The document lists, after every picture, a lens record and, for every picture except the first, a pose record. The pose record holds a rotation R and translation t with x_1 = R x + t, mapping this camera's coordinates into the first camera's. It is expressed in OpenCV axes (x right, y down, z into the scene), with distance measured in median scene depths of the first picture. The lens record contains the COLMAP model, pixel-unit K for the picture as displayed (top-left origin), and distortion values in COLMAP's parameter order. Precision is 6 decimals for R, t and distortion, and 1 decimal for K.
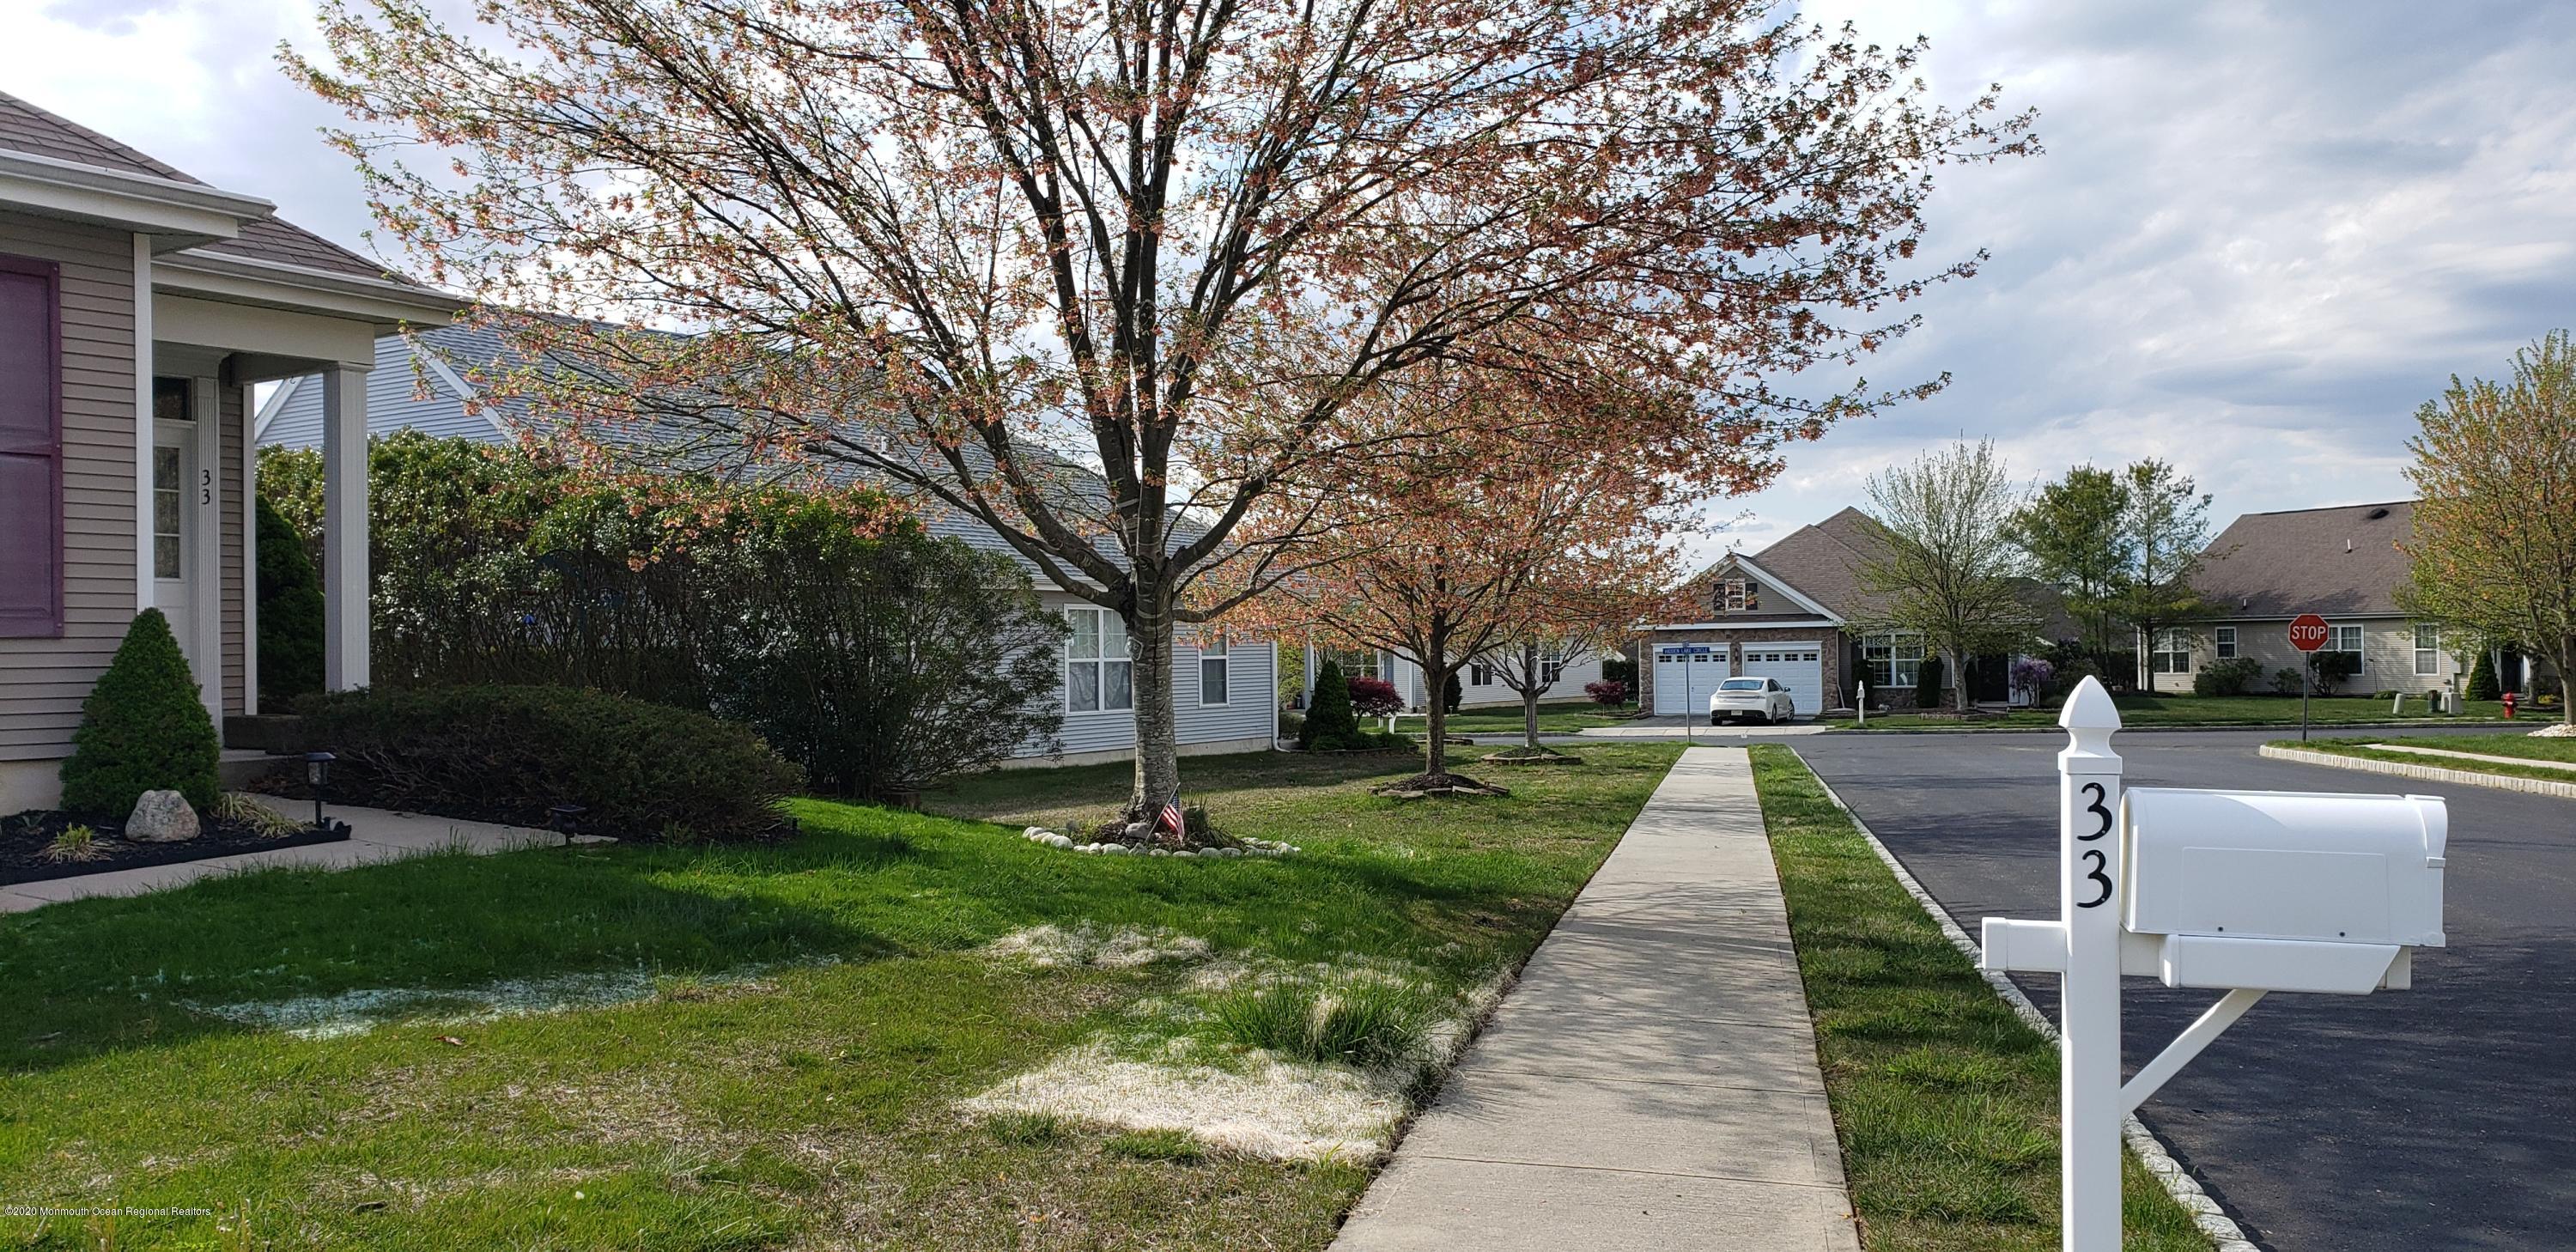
lens RADIAL K [[2056.3, 0, 1365.0], [0, 2056.3, 633.8], [0, 0, 1]] dist [0.008192, 0.005978]
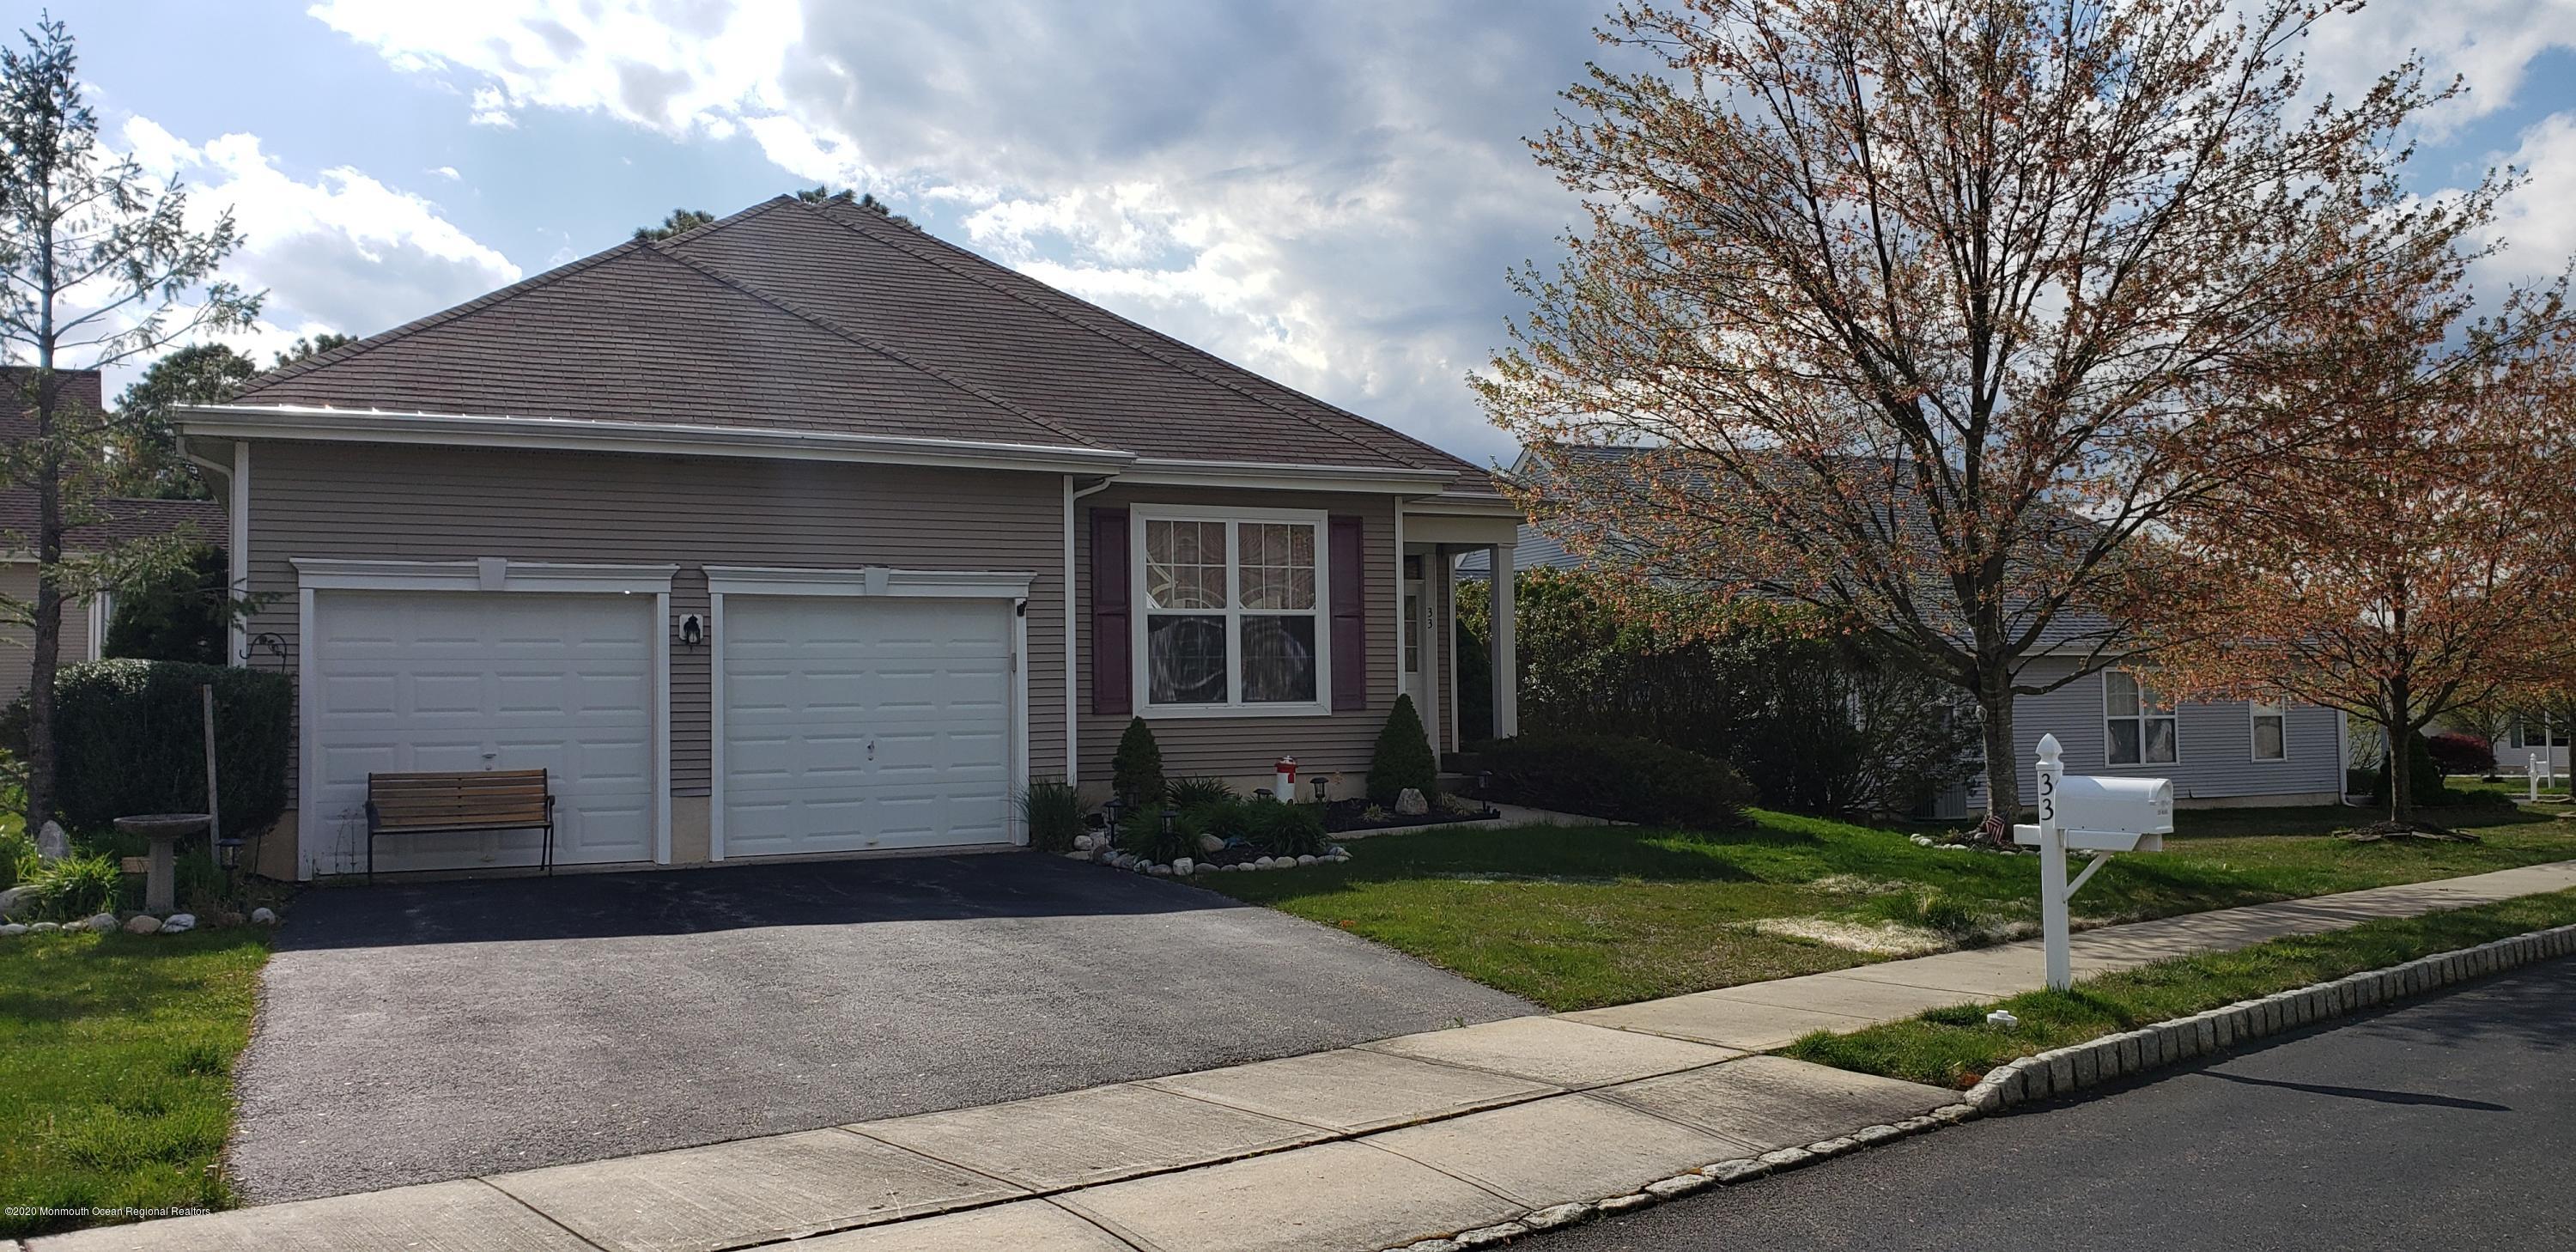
lens RADIAL K [[1995.5, 0, 1203.8], [0, 1995.5, 621.1], [0, 0, 1]] dist [0.070486, -0.001537]
pose [[0.808433, -0.030069, -0.587820, 0.292073], [0.010035, 0.999253, -0.037314, -0.010694], [0.588503, 0.024267, 0.808131, -0.504434]]
